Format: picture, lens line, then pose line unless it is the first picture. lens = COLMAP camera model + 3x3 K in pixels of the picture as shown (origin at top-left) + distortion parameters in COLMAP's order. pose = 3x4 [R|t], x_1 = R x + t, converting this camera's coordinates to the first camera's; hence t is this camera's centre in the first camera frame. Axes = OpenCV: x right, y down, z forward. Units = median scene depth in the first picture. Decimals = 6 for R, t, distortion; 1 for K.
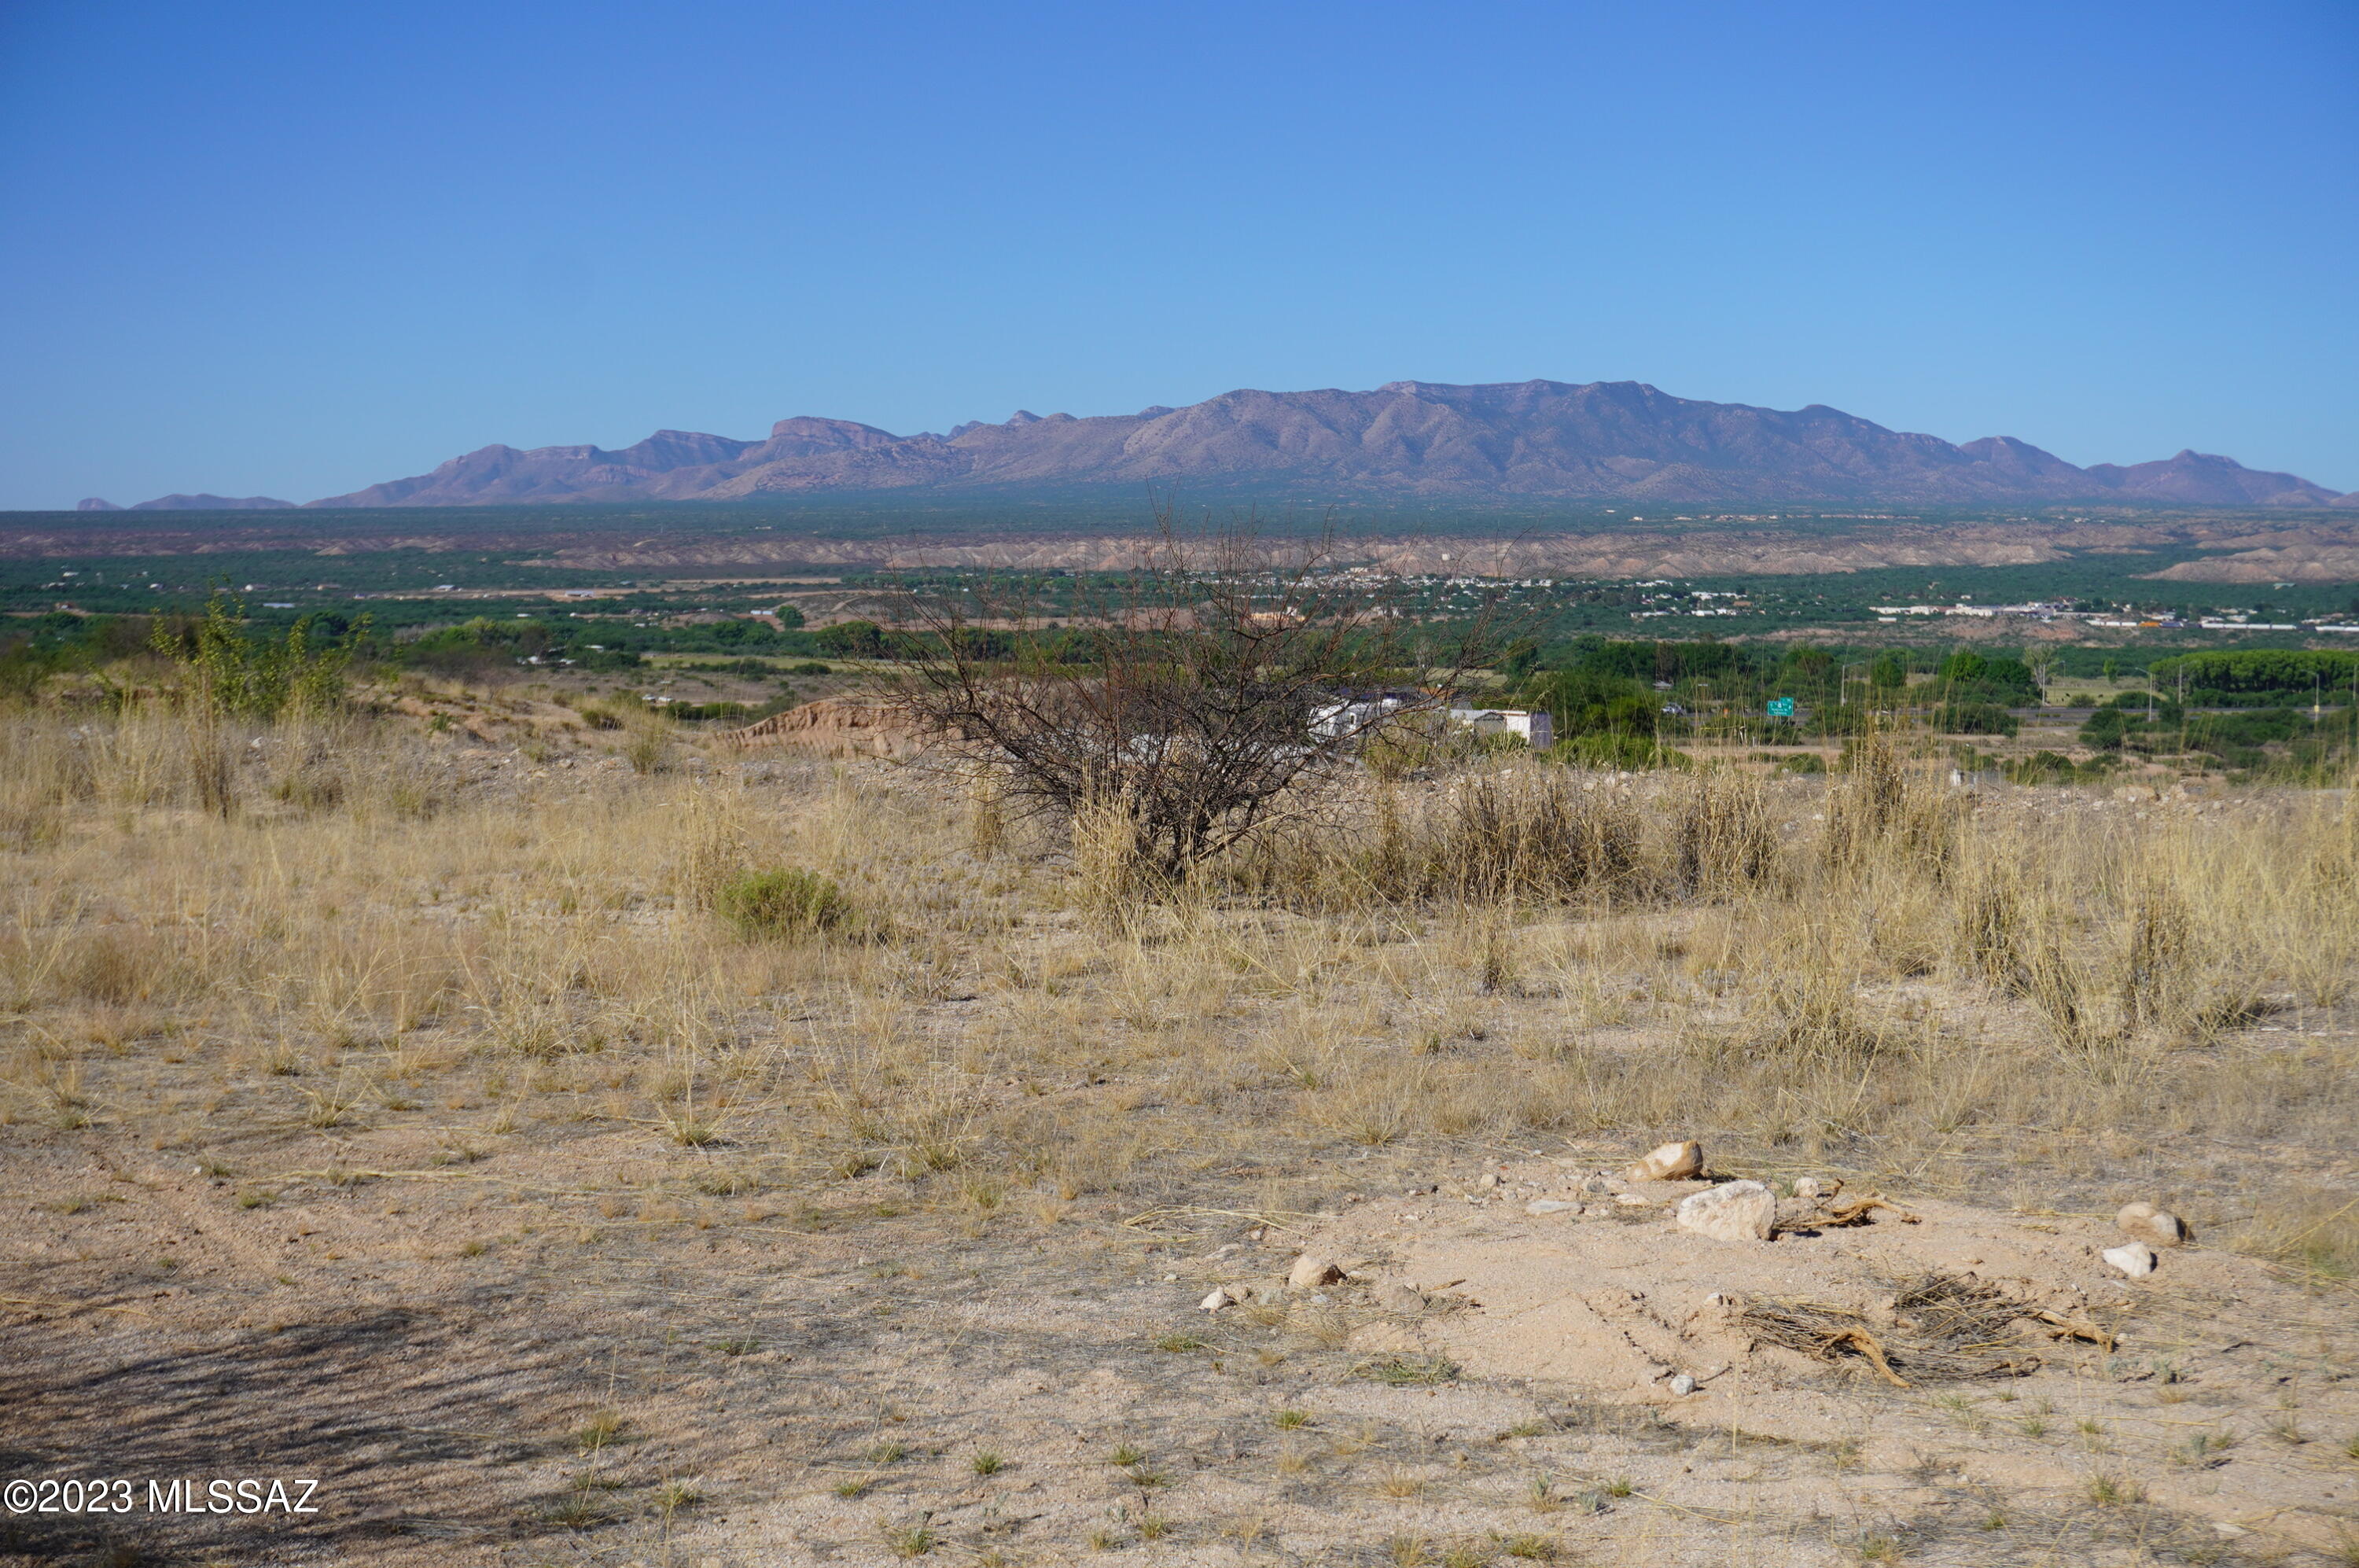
lens RADIAL K [[3766.3, 0, 1179.5], [0, 3766.3, 784.0], [0, 0, 1]] dist [-0.006363, 0.026739]
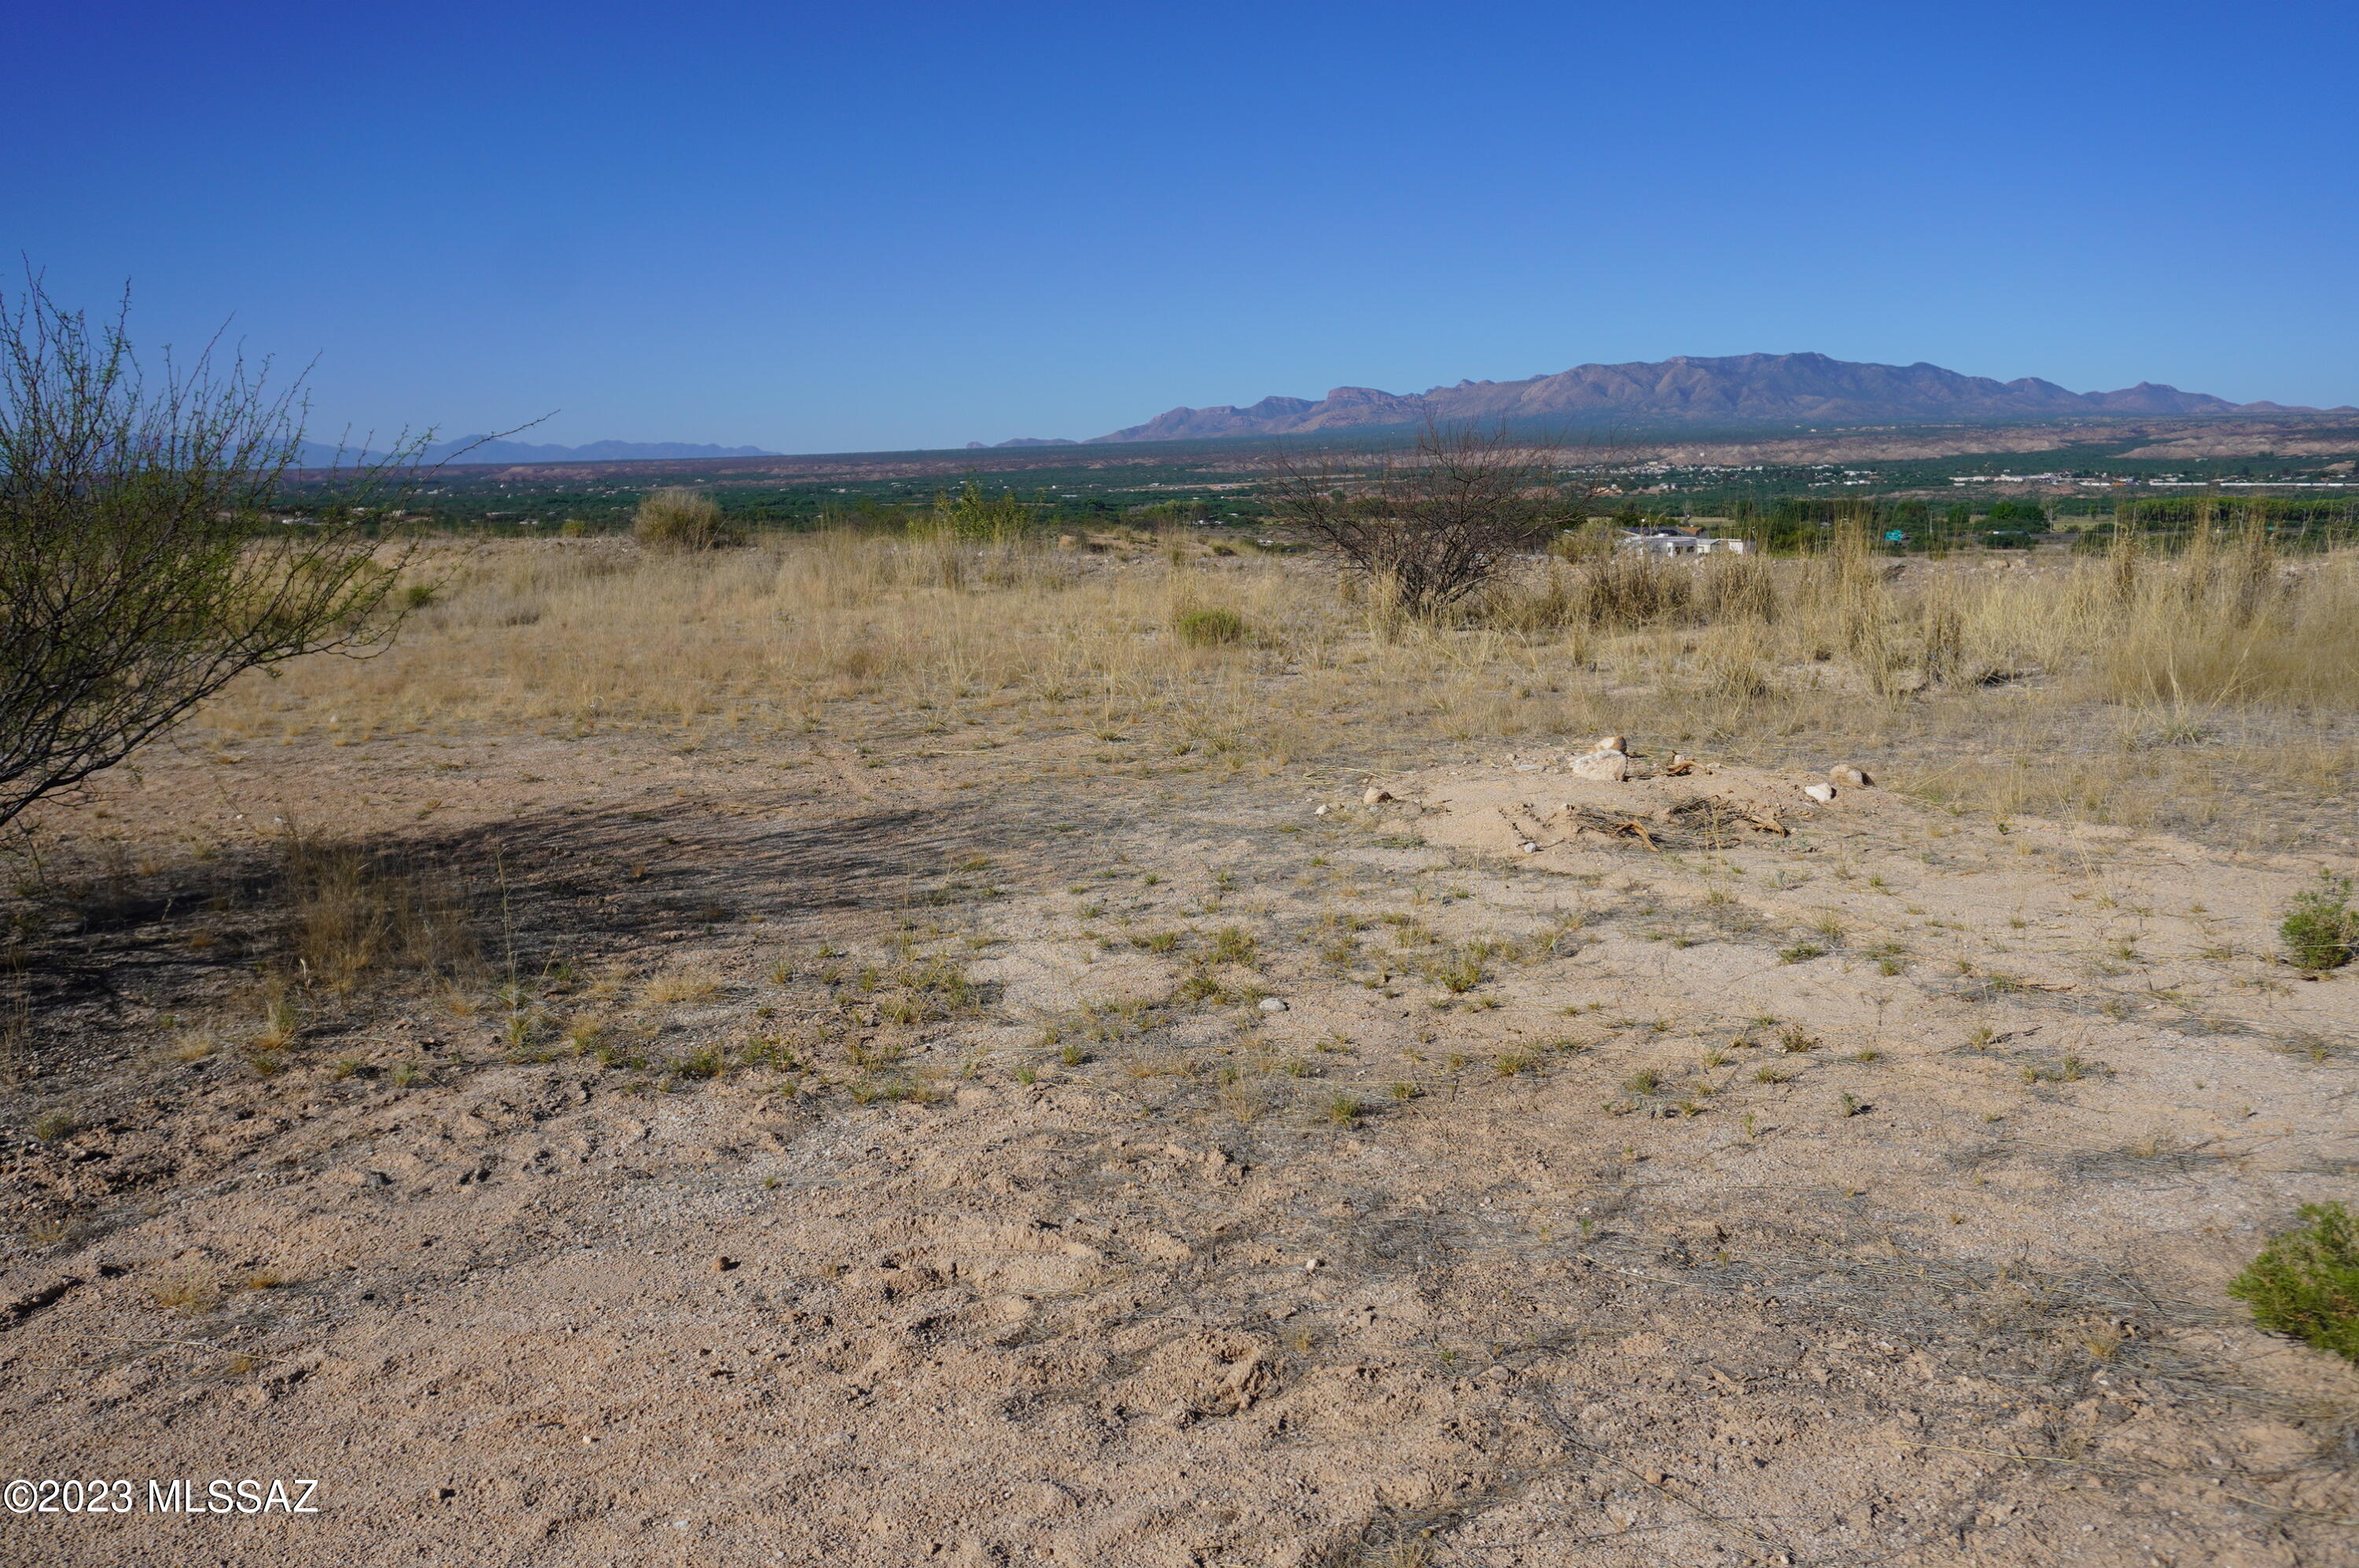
lens RADIAL K [[2003.2, 0, 1167.3], [0, 2003.2, 816.8], [0, 0, 1]] dist [-0.022706, 0.011182]
pose [[0.982262, 0.007164, -0.187375, 0.113602], [0.014313, 0.993490, 0.113021, 0.021465], [0.186964, -0.113698, 0.975765, -0.015522]]
